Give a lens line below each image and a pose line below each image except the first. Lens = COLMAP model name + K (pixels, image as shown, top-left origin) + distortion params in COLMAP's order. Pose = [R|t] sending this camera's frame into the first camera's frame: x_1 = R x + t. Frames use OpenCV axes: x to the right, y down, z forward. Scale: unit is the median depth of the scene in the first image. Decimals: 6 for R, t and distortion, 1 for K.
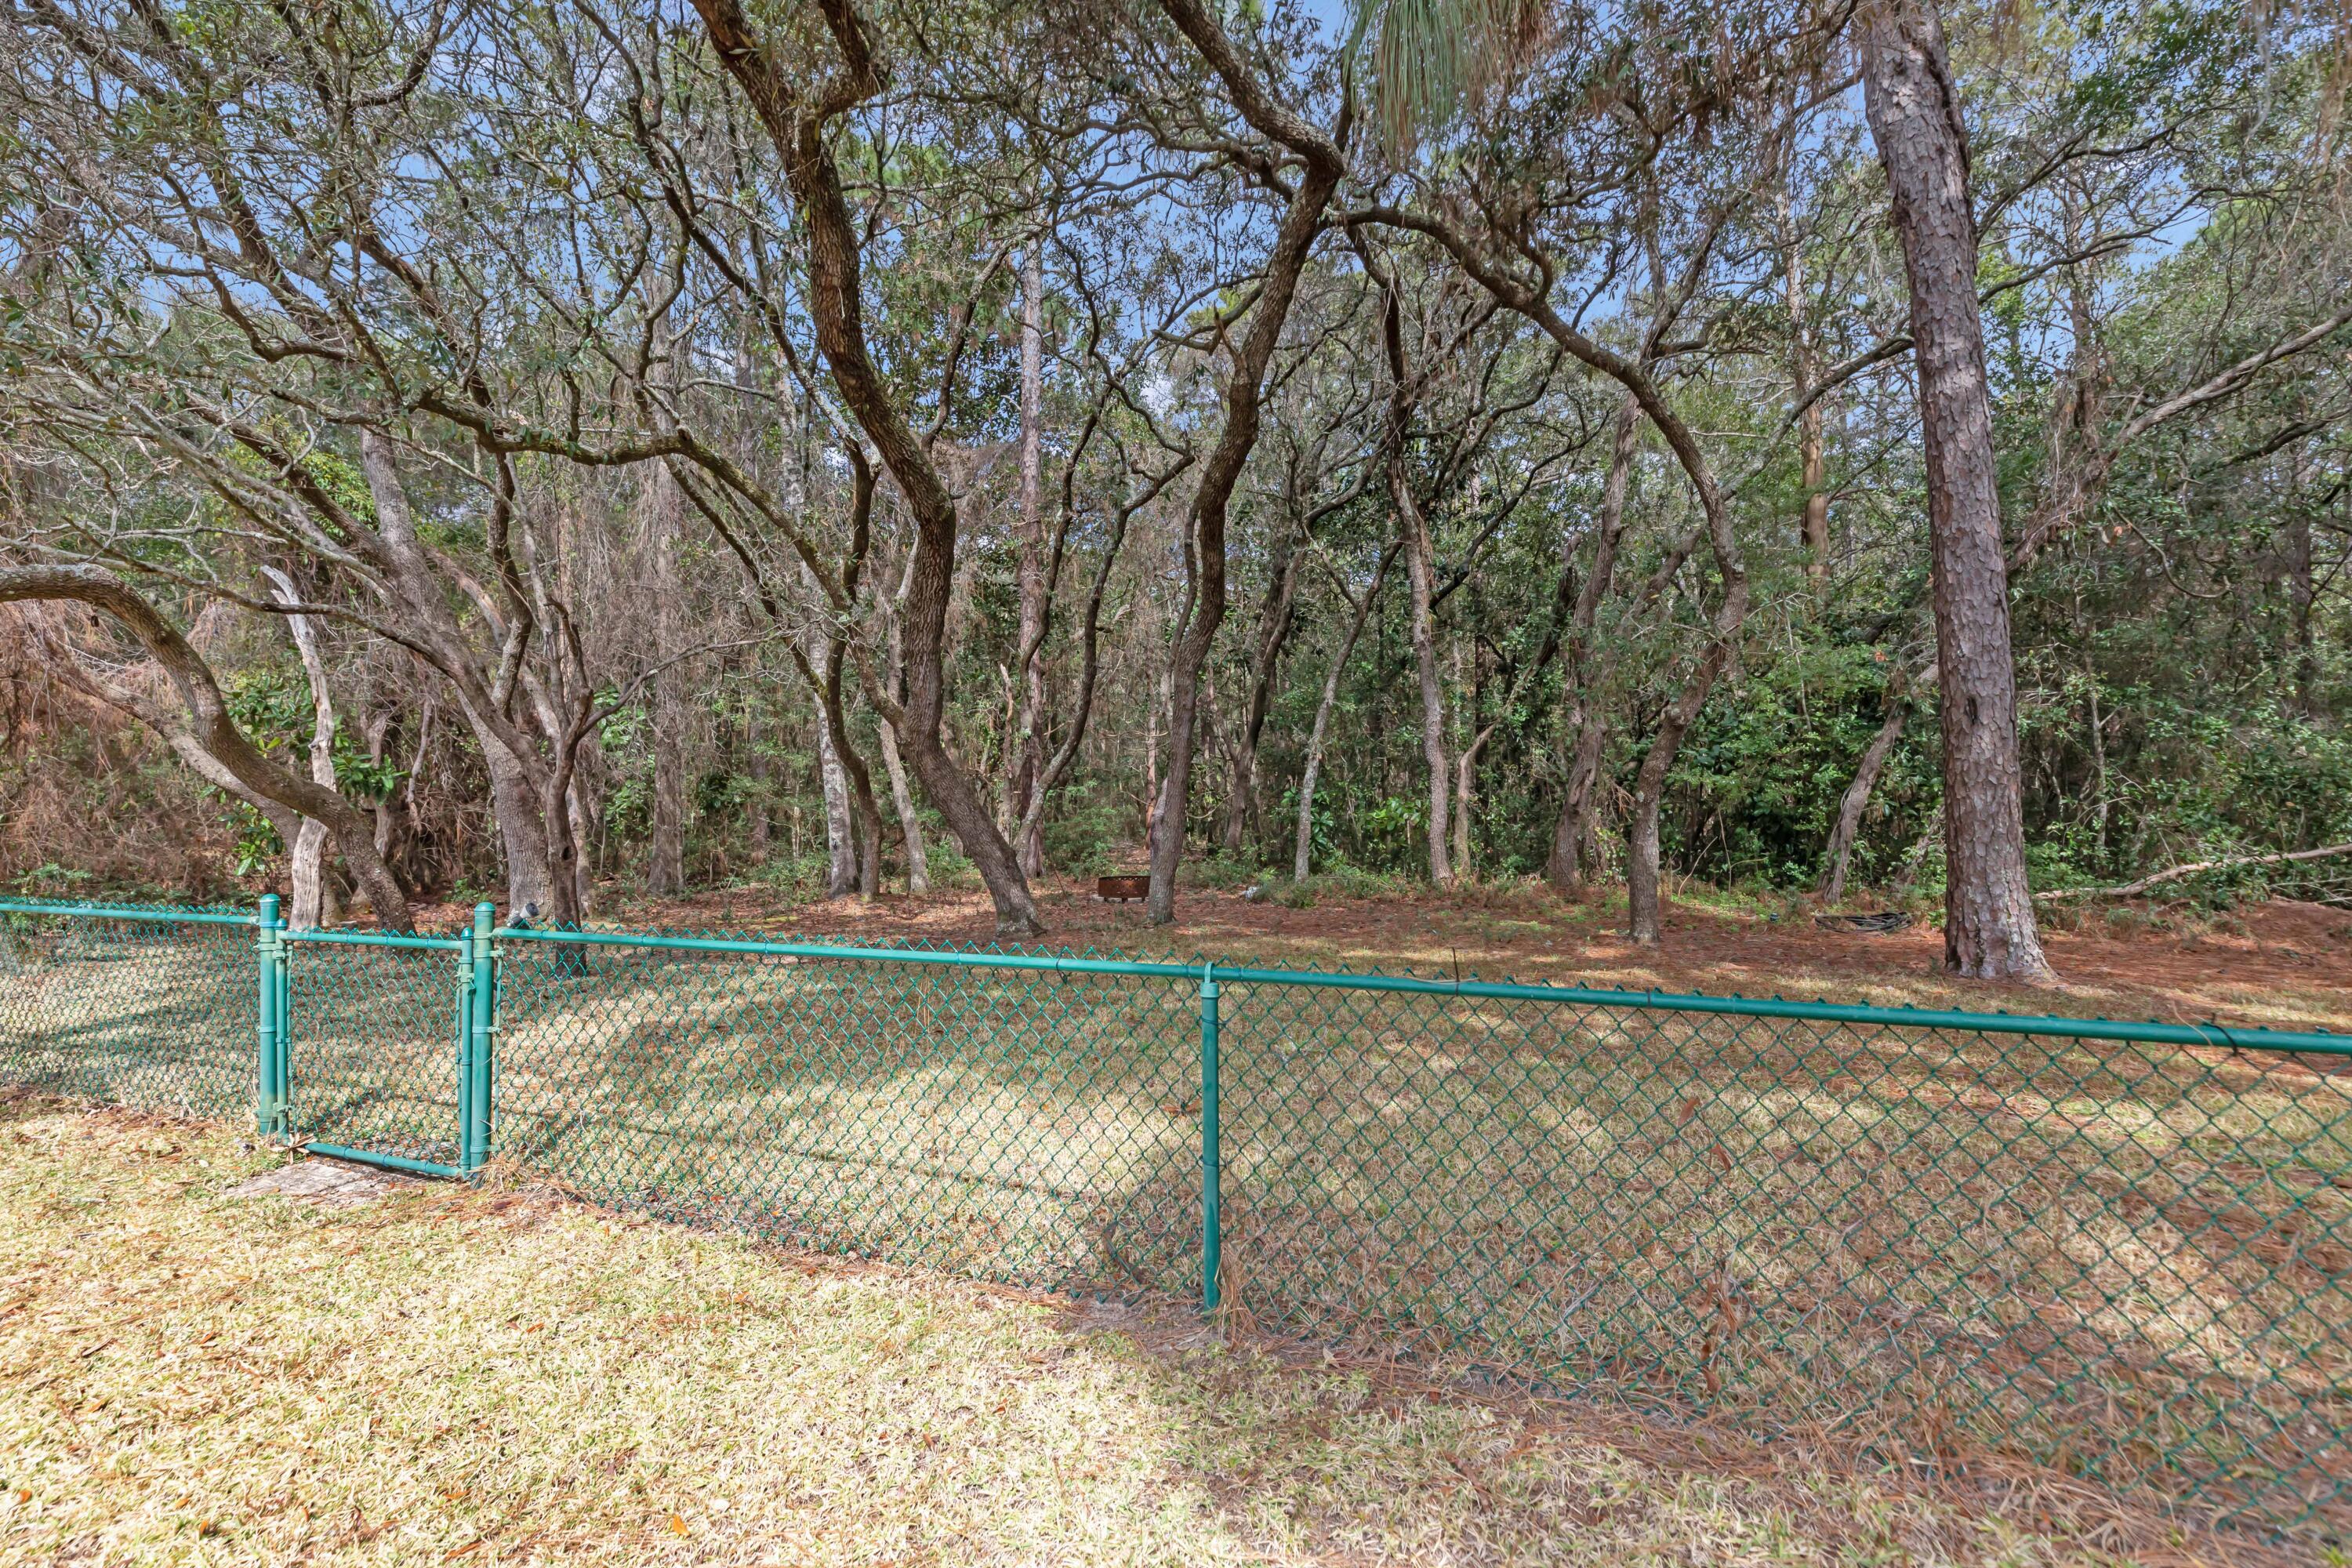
lens RADIAL K [[1041.0, 0, 1175.7], [0, 1041.0, 709.3], [0, 0, 1]] dist [-0.004204, -0.000450]
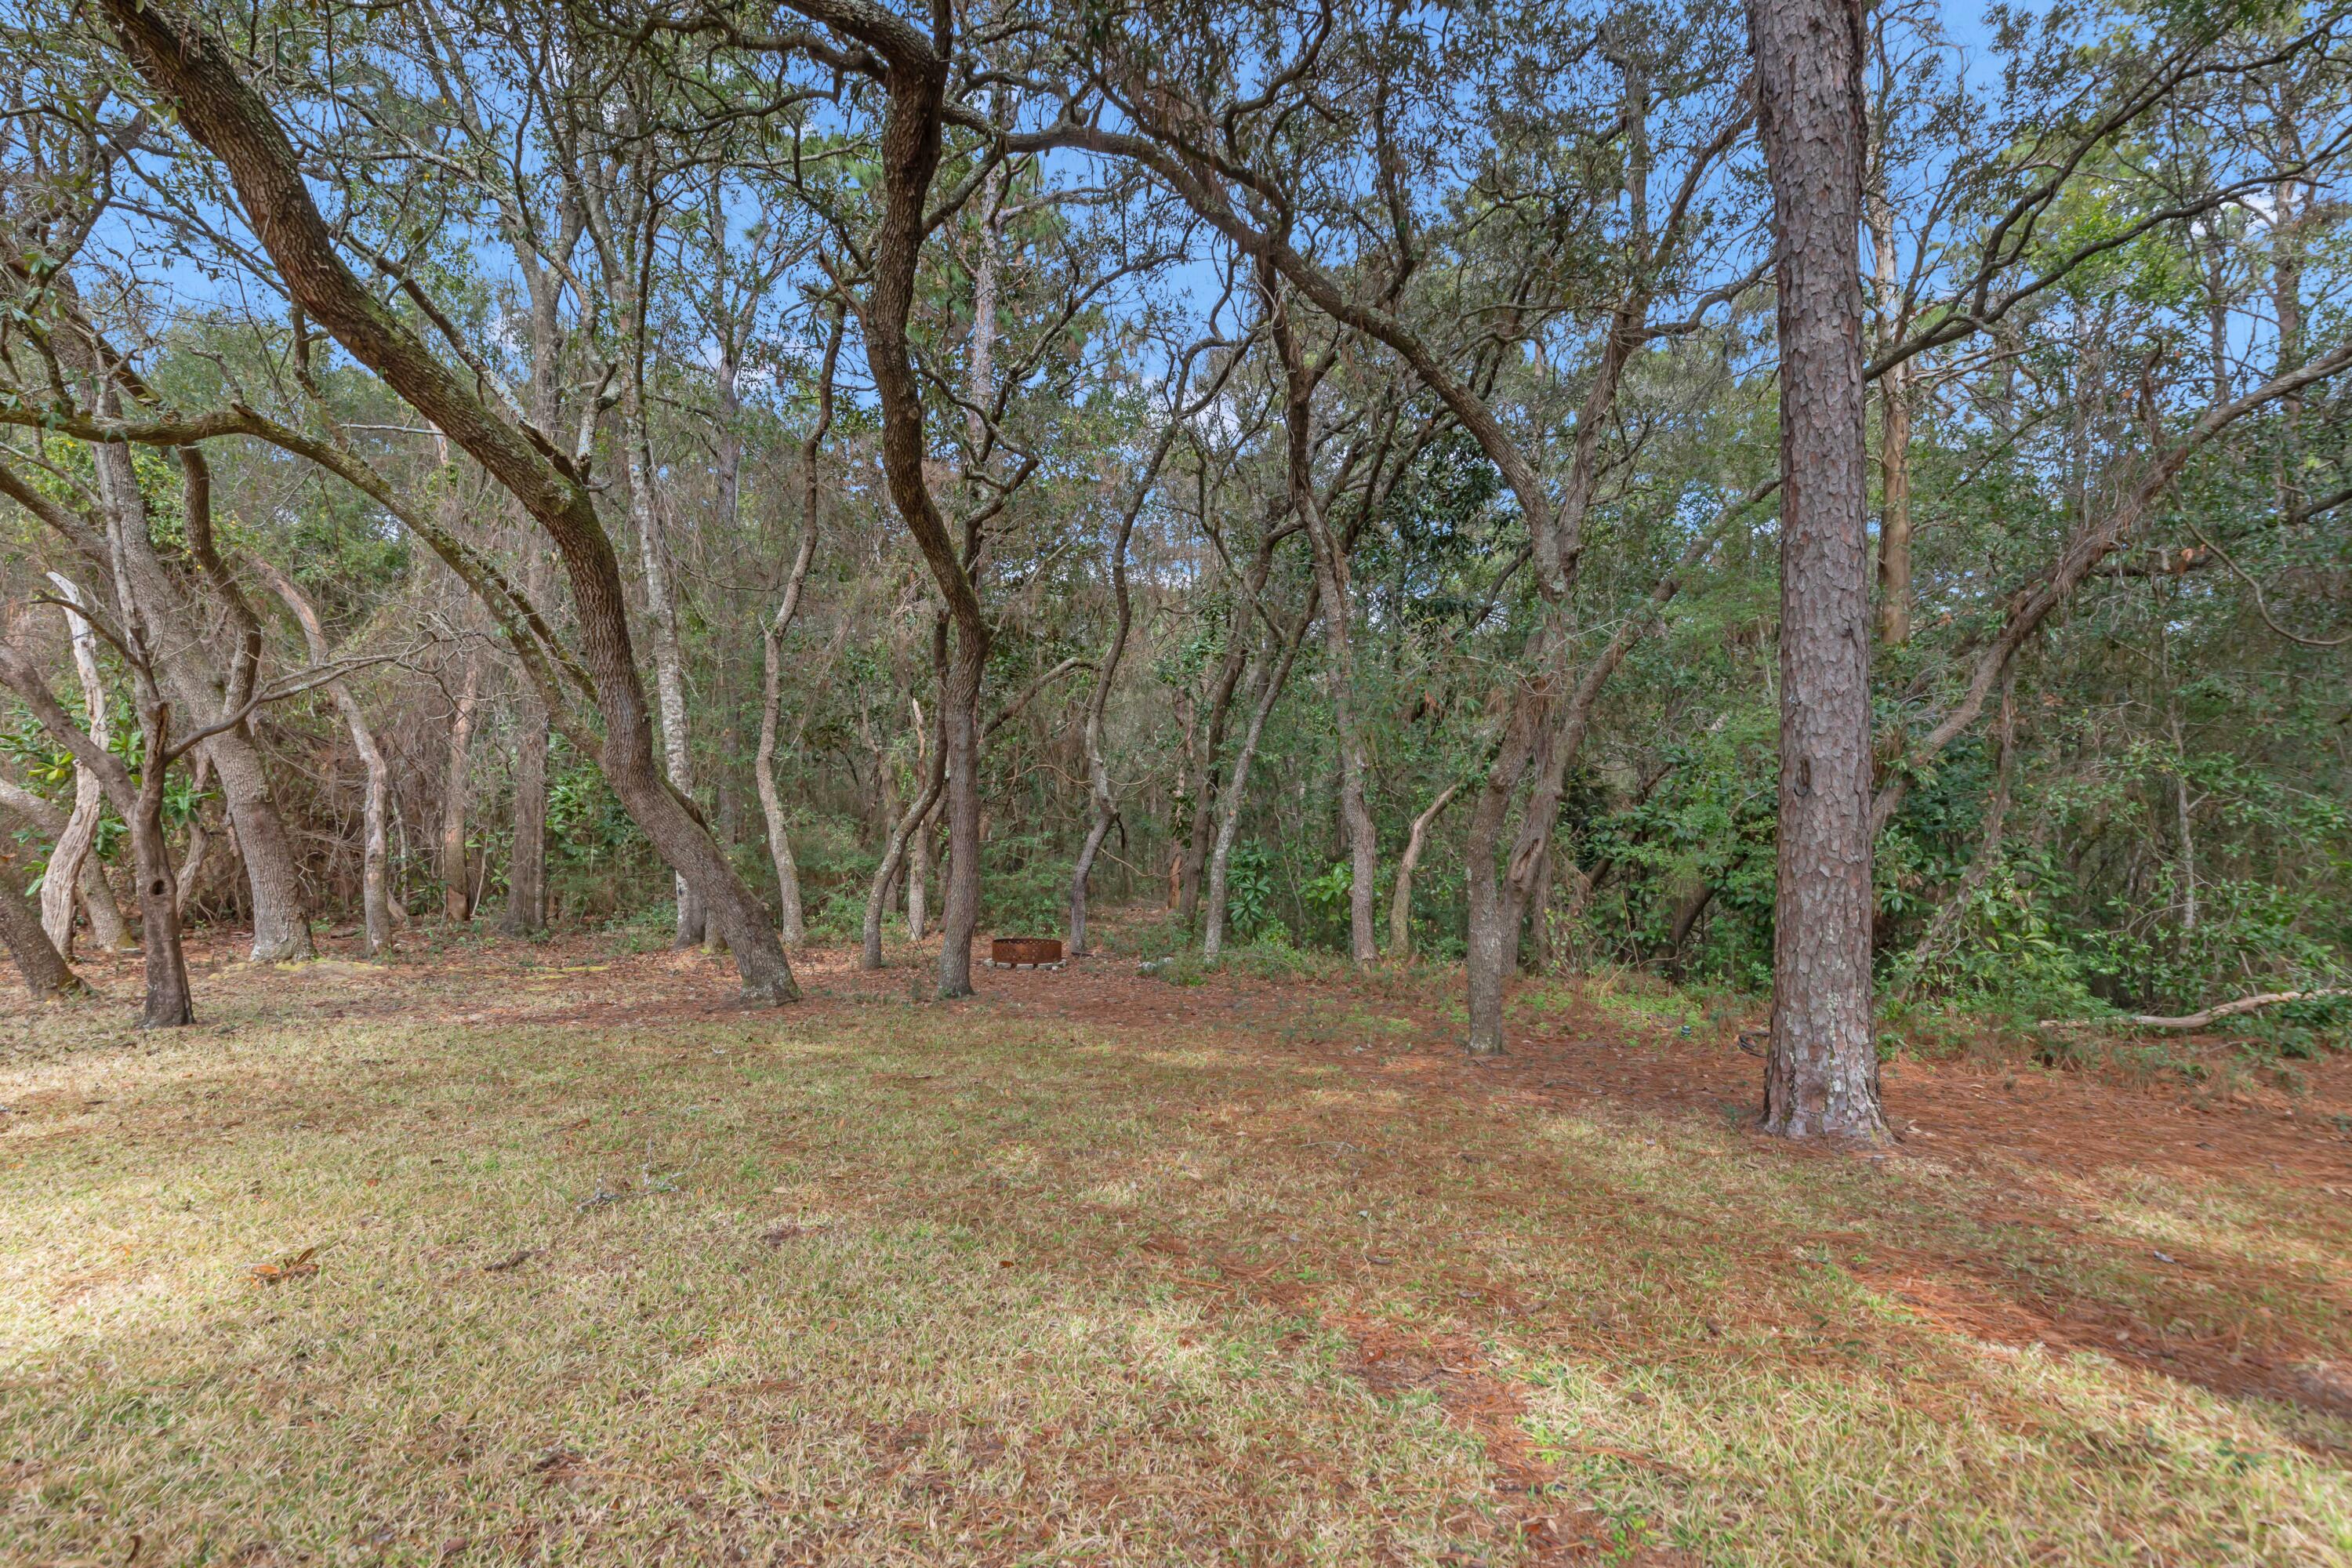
lens RADIAL K [[1105.8, 0, 1180.1], [0, 1105.8, 770.3], [0, 0, 1]] dist [0.001712, -0.000231]
pose [[0.993593, 0.031891, -0.108429, 0.261706], [-0.030737, 0.999452, 0.012302, 0.000322], [0.108762, -0.008890, 0.994028, 0.104276]]
